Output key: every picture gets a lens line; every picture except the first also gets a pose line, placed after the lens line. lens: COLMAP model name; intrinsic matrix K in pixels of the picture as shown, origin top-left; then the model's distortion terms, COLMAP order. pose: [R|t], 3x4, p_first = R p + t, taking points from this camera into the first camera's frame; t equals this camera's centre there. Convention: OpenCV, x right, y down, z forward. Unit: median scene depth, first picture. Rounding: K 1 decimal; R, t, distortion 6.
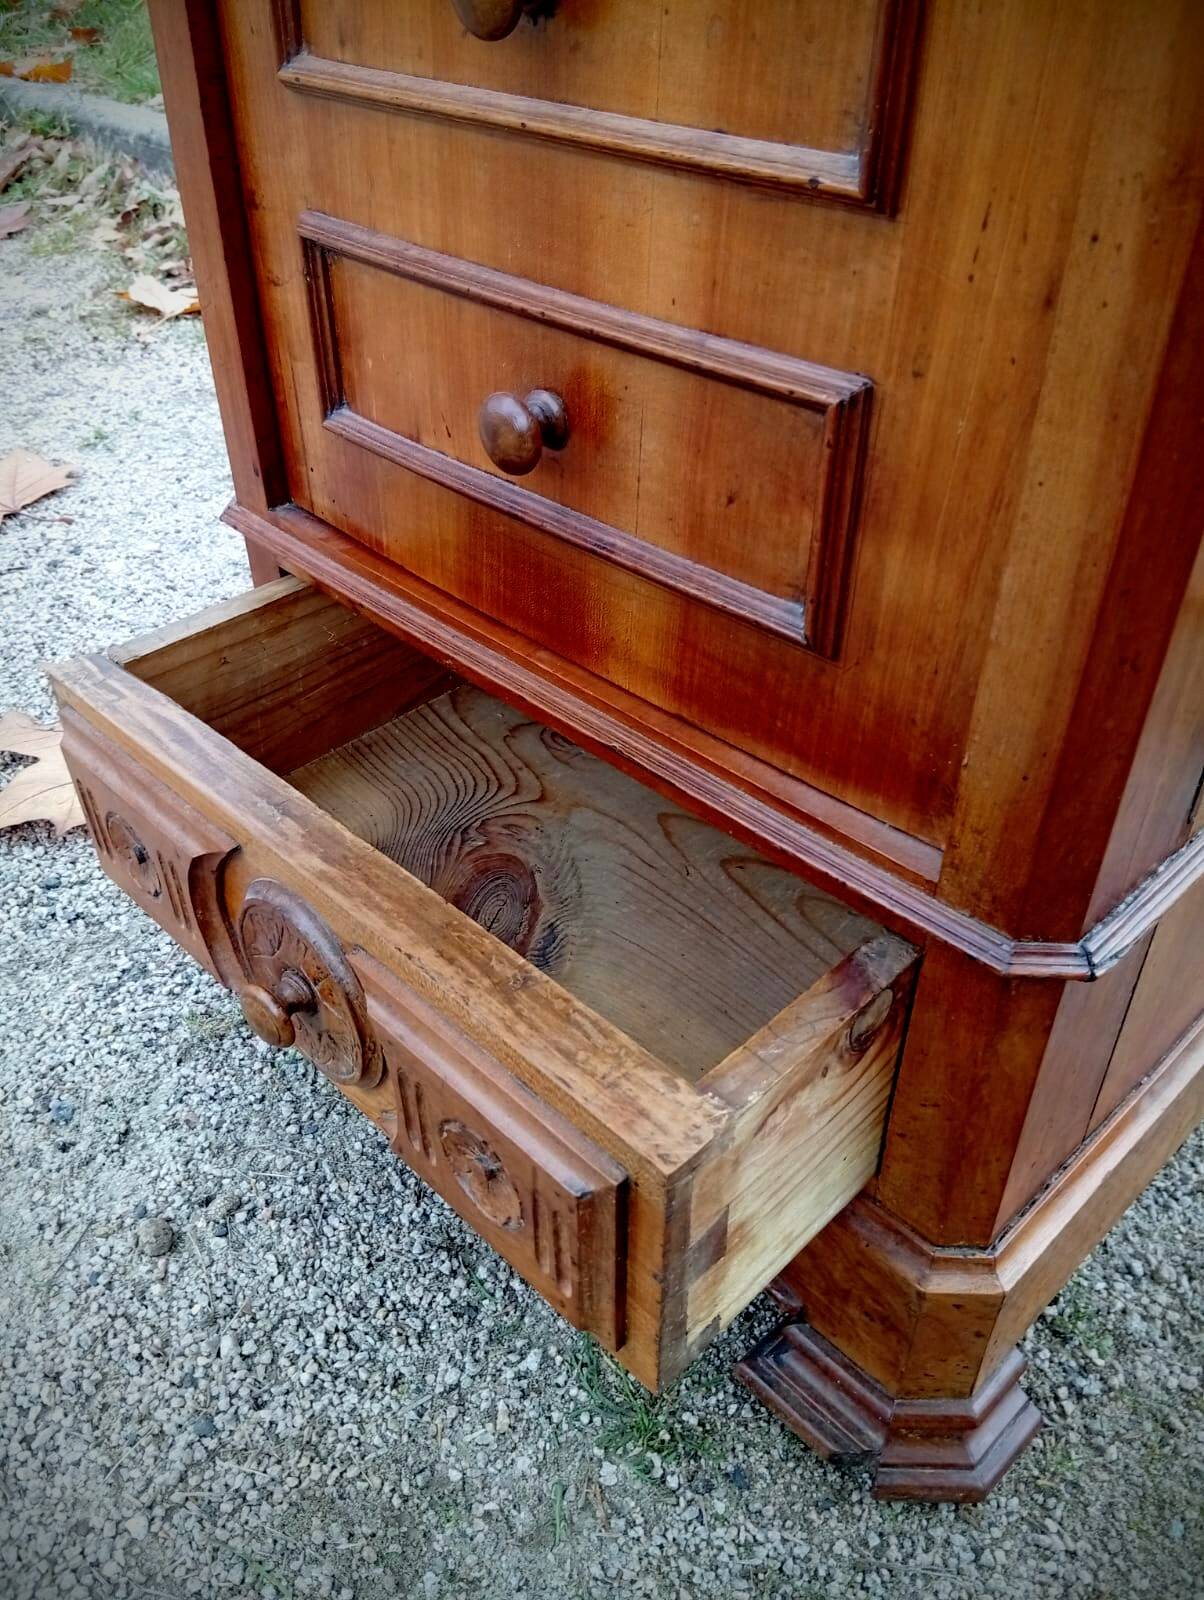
lens RADIAL K [[1315.2, 0, 597.7], [0, 1315.2, 804.5], [0, 0, 1]] dist [0.042247, -0.121743]
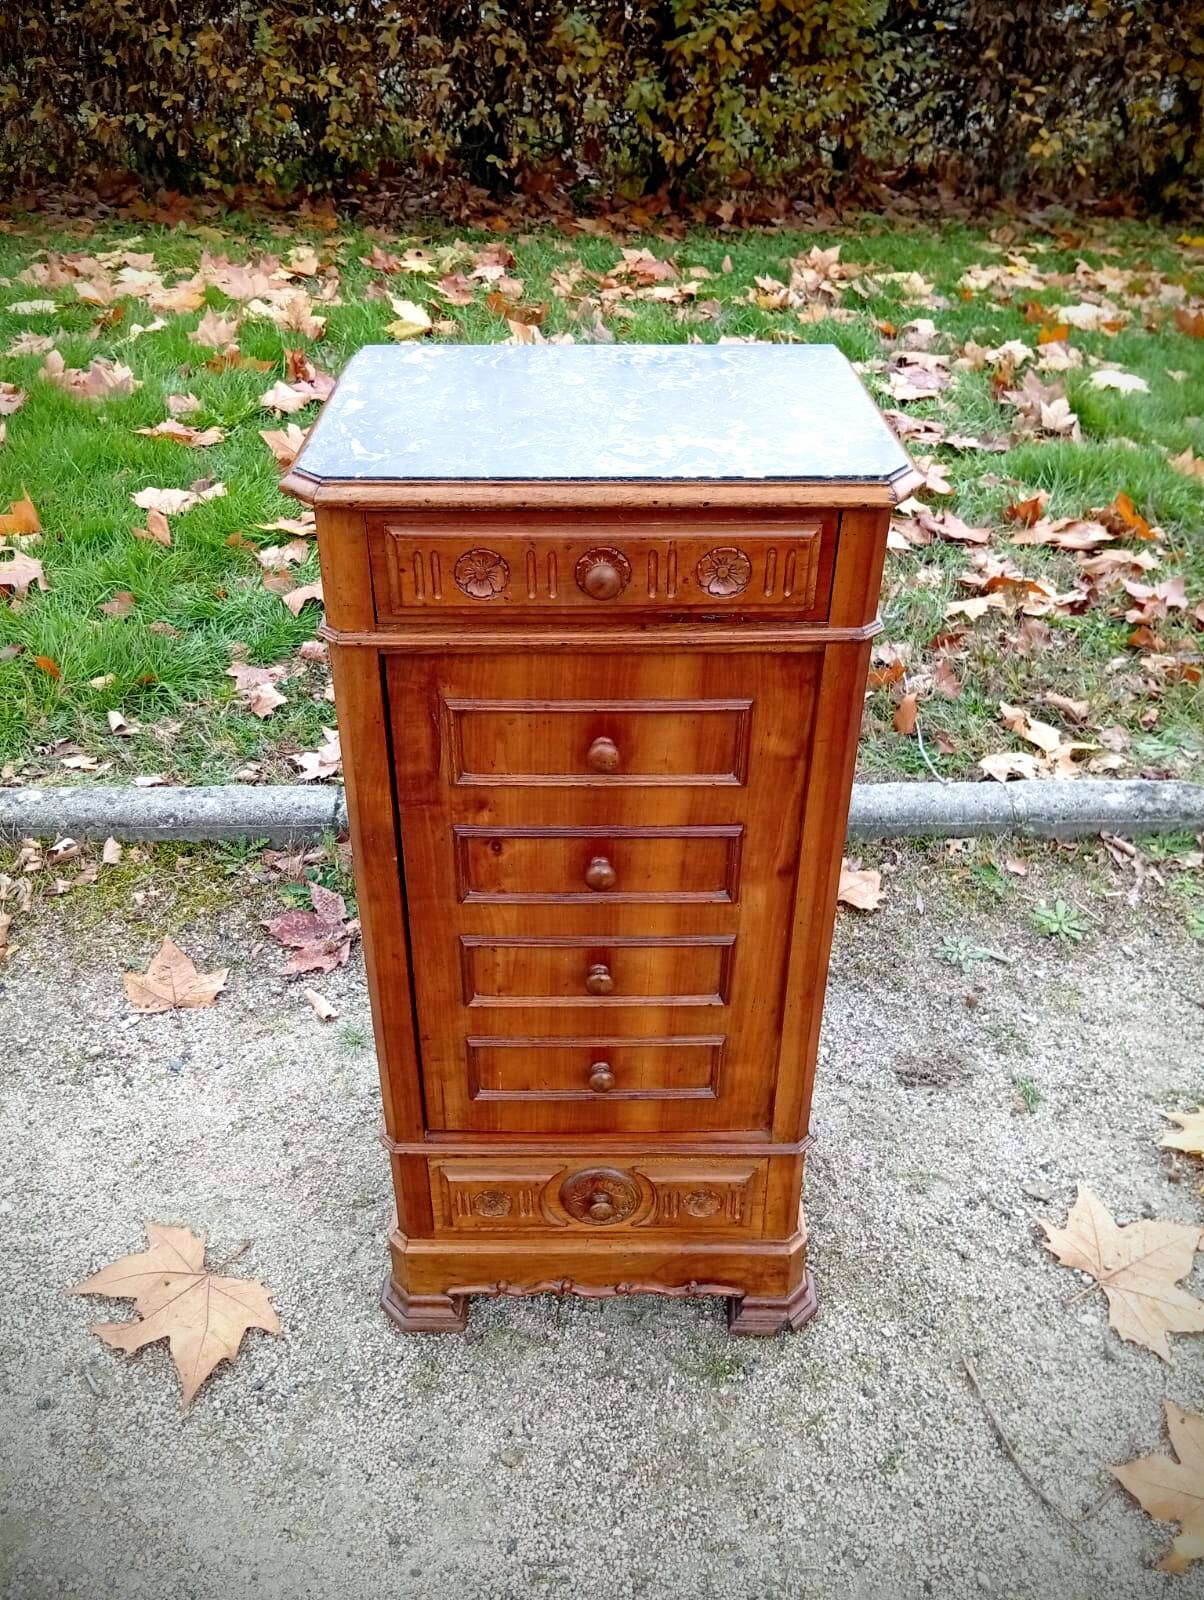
lens RADIAL K [[1315.2, 0, 602.5], [0, 1315.2, 796.2], [0, 0, 1]] dist [0.042247, -0.121743]
pose [[0.694744, -0.386673, 0.606478, -1.269554], [0.432808, 0.898203, 0.076870, -0.854337], [-0.574464, 0.209083, 0.791376, -1.181064]]
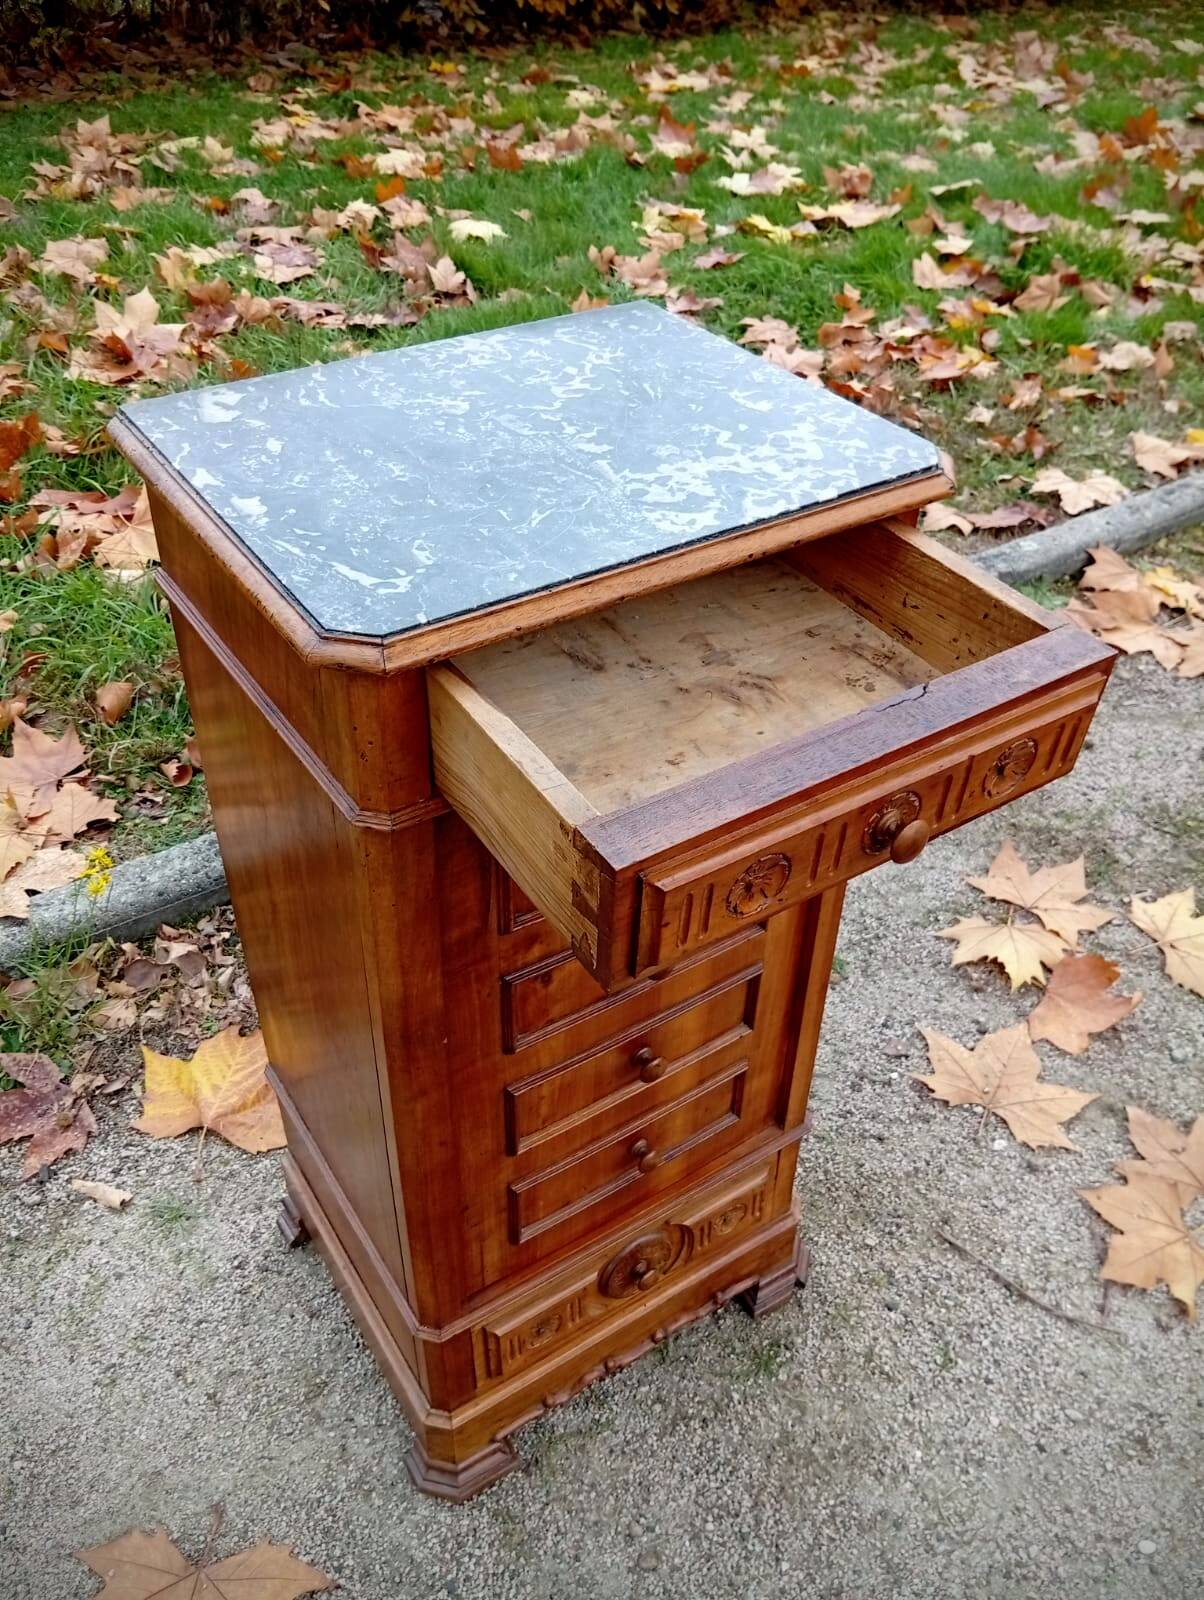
lens RADIAL K [[1315.2, 0, 609.3], [0, 1315.2, 795.4], [0, 0, 1]] dist [0.042247, -0.121743]
pose [[0.189671, -0.606229, 0.772342, -1.342443], [0.577891, 0.704866, 0.411348, -1.542934], [-0.793768, 0.368308, 0.484026, -0.416812]]
